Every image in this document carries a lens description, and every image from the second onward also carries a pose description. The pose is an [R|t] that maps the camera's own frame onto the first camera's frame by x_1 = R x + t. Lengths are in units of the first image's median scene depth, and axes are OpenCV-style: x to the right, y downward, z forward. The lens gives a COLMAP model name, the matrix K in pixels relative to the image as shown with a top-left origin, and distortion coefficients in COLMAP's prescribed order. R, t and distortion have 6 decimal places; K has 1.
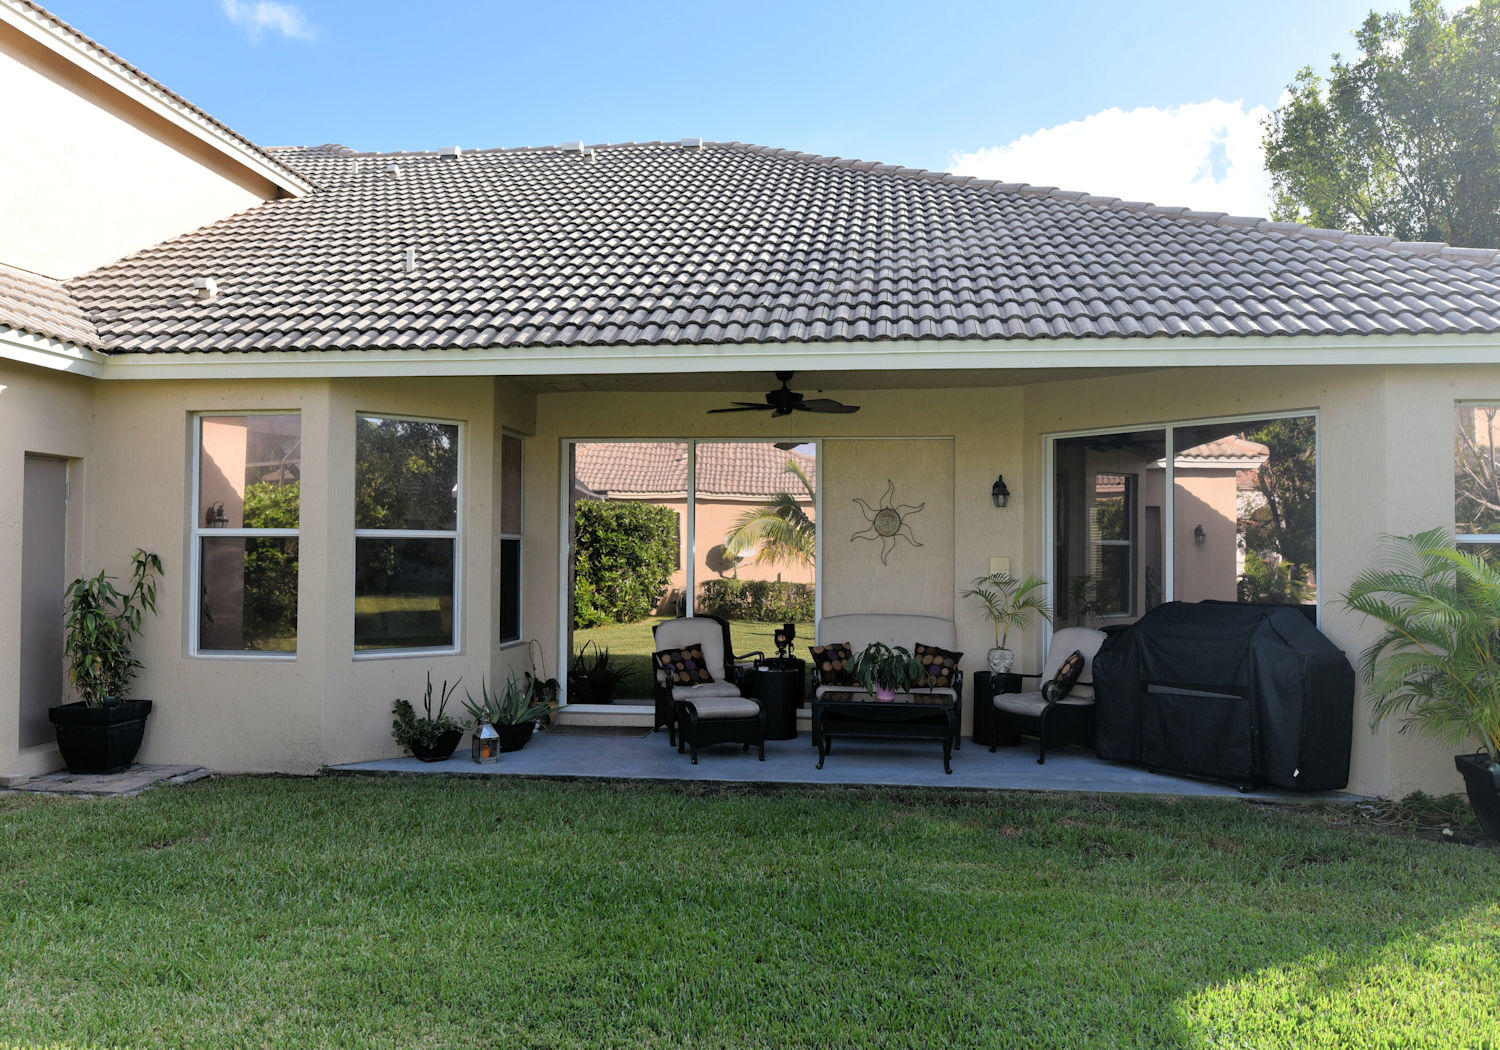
lens RADIAL K [[1164.9, 0, 741.0], [0, 1164.9, 526.7], [0, 0, 1]] dist [0.000632, 0.003030]
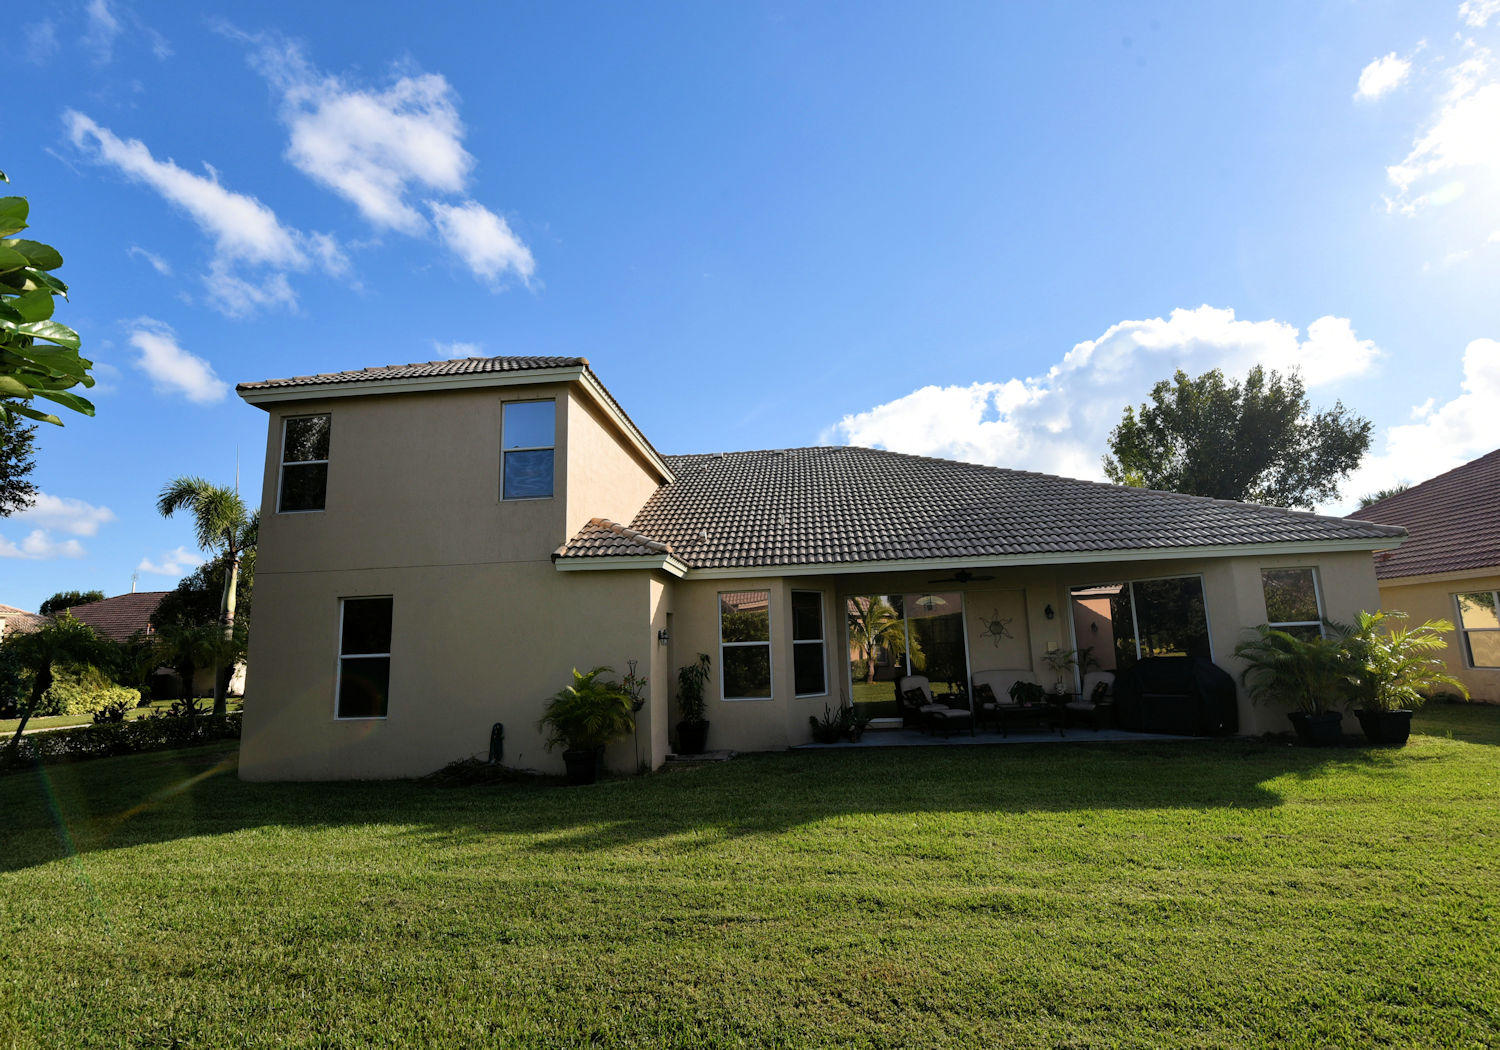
lens RADIAL K [[699.7, 0, 762.2], [0, 699.7, 525.2], [0, 0, 1]] dist [-0.002264, 0.000531]
pose [[0.998621, -0.033159, 0.040703, -0.437149], [0.038812, 0.988371, -0.147025, -0.021303], [-0.035355, 0.148402, 0.988295, -0.393855]]
